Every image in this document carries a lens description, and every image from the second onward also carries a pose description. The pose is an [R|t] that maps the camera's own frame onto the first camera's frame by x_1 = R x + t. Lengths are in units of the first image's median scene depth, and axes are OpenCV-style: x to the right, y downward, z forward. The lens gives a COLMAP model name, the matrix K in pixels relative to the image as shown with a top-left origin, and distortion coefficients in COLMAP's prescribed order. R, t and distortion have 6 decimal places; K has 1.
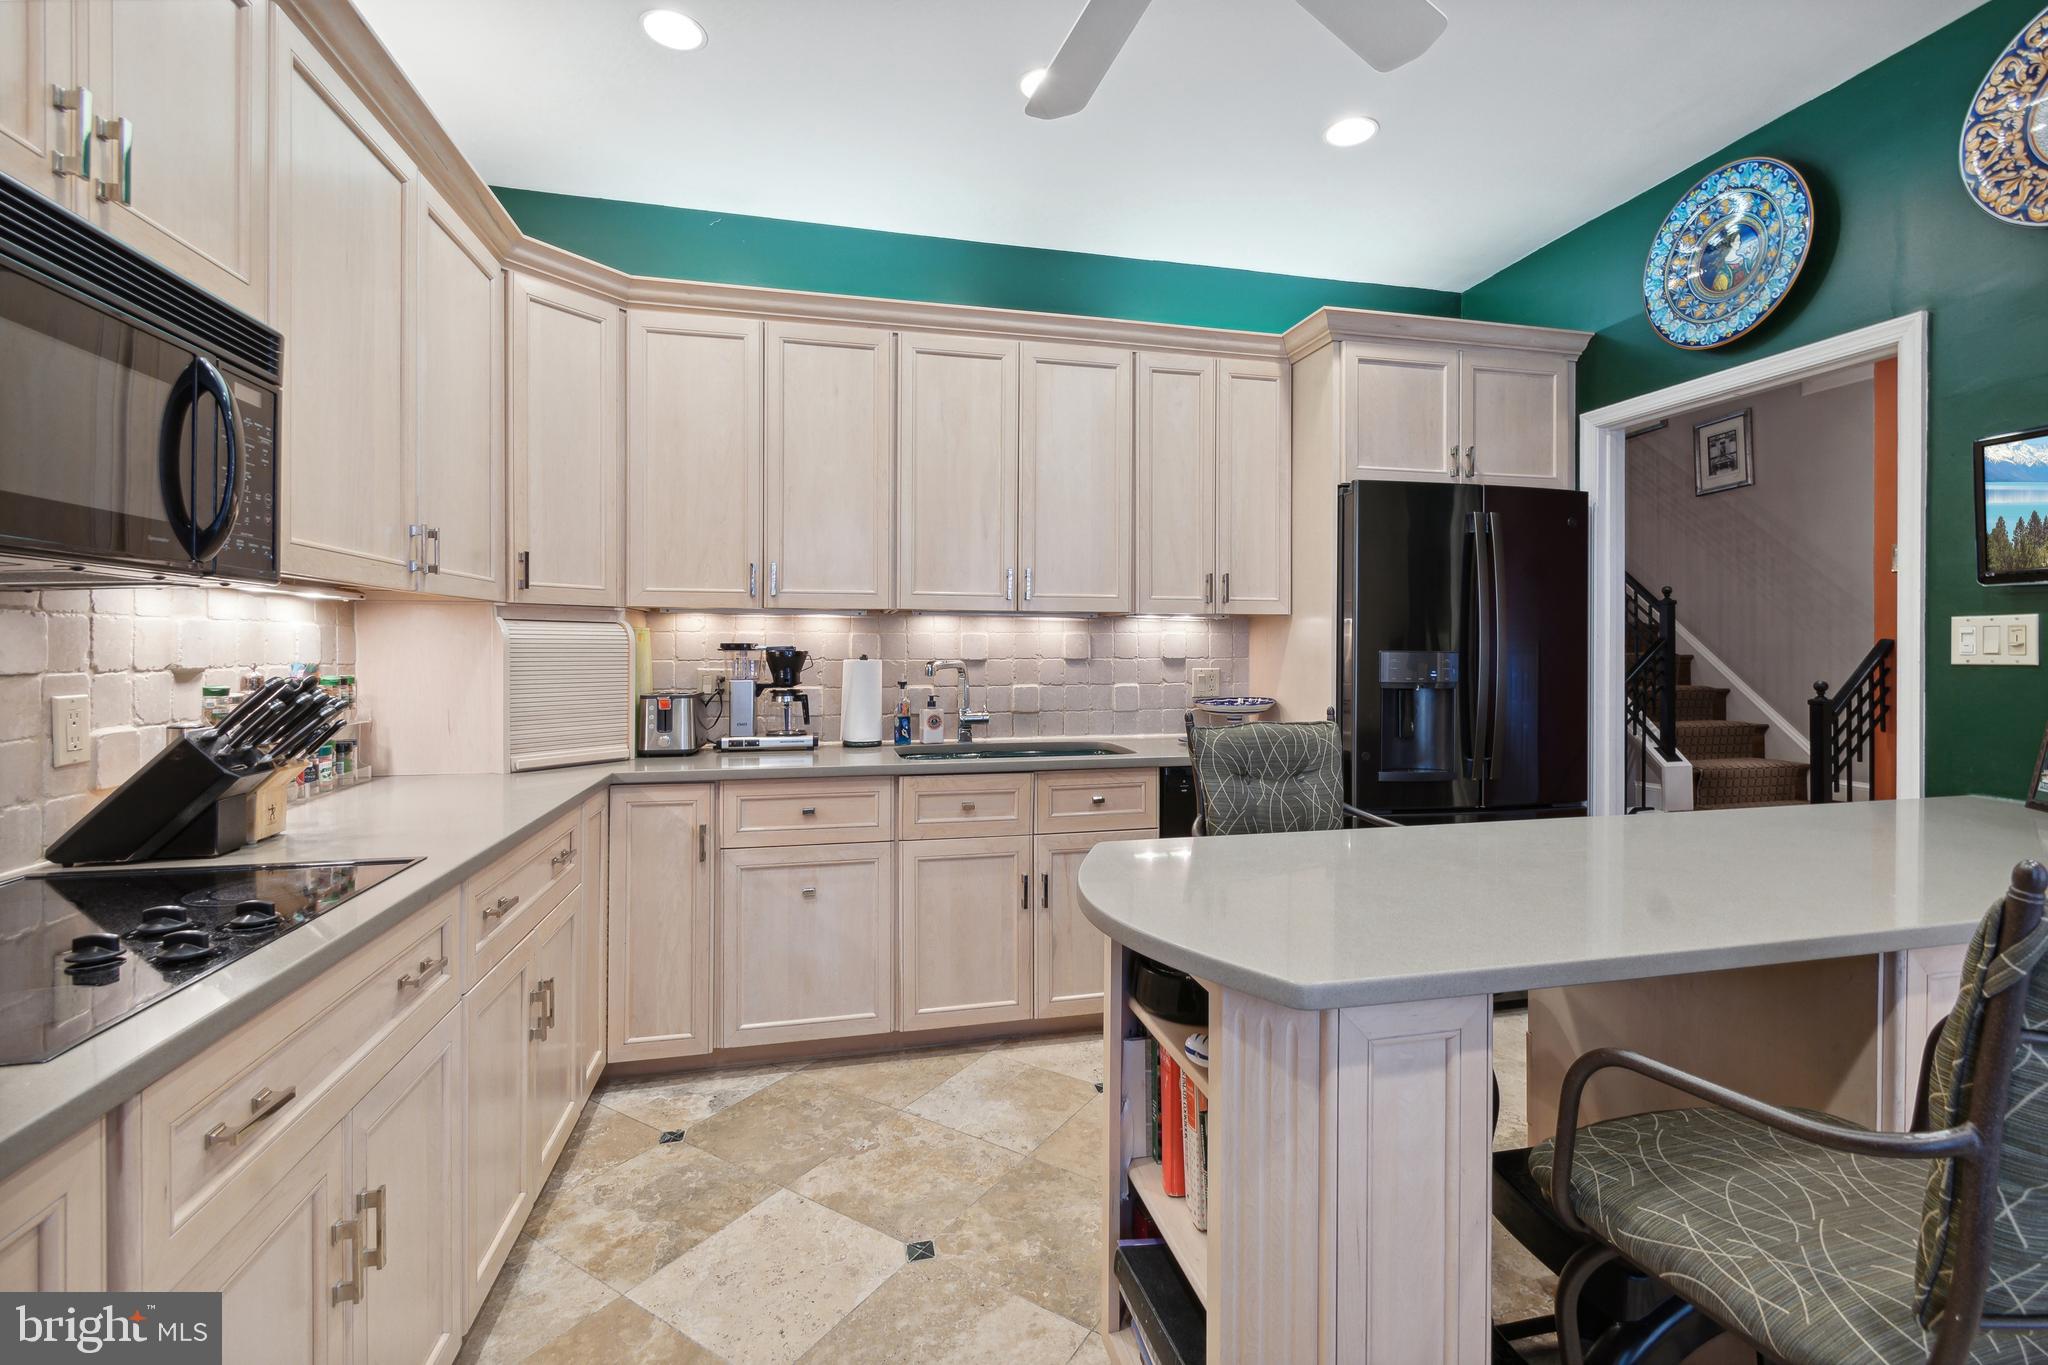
lens RADIAL K [[929.9, 0, 1058.6], [0, 929.9, 652.5], [0, 0, 1]] dist [0.010221, -0.000818]
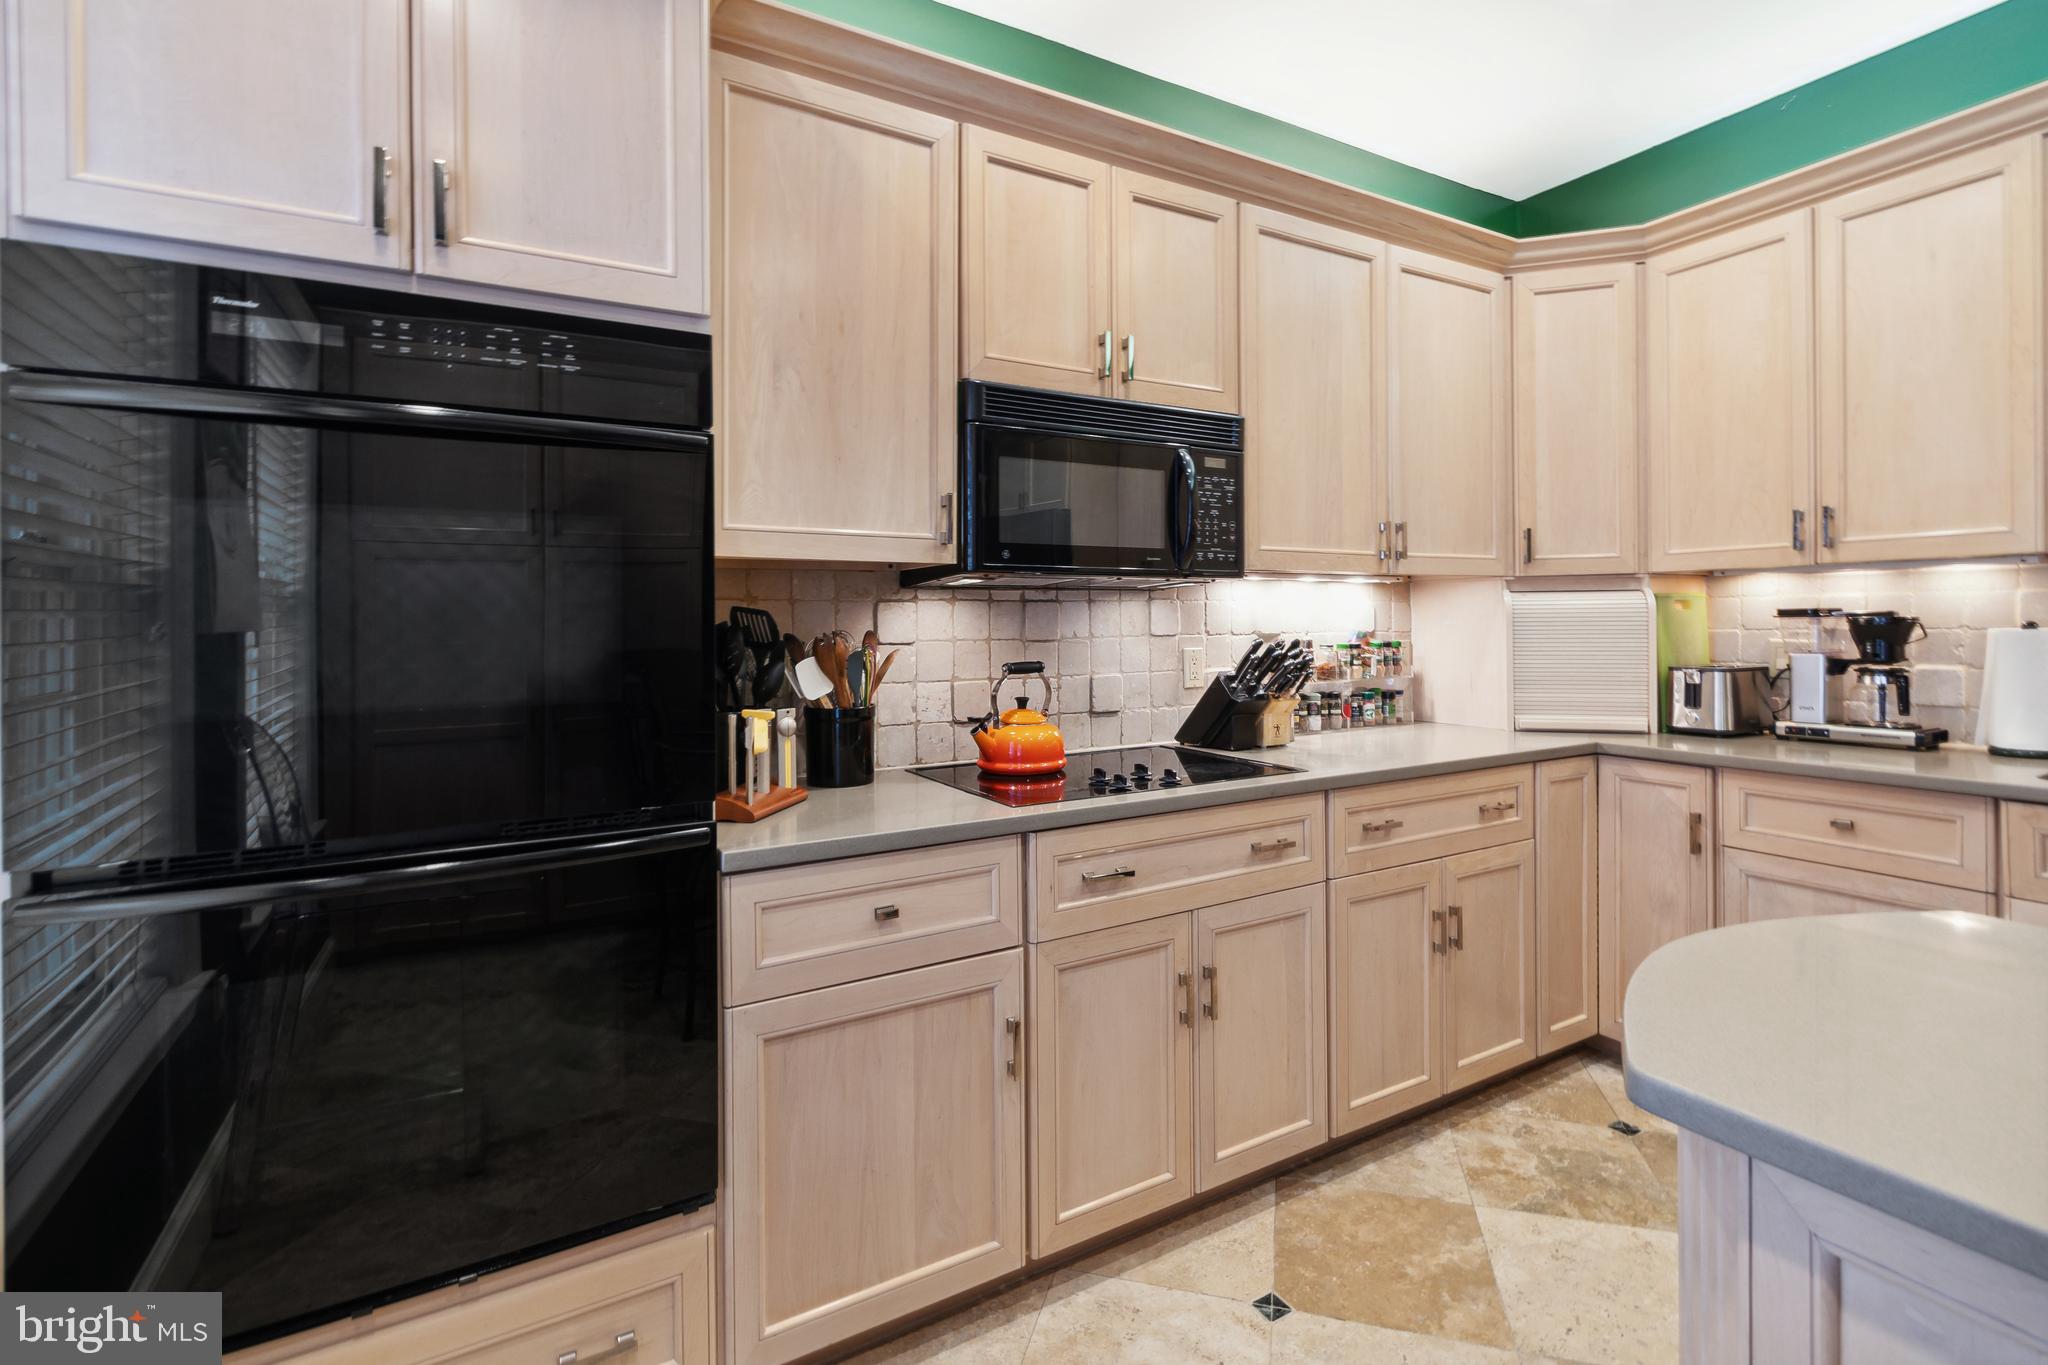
lens RADIAL K [[929.9, 0, 994.4], [0, 929.9, 621.6], [0, 0, 1]] dist [0.010221, -0.000818]
pose [[0.254419, -0.007004, -0.967069, 0.315086], [0.005539, 0.999968, -0.005785, 0.002945], [0.967078, -0.003885, 0.254449, 0.122529]]
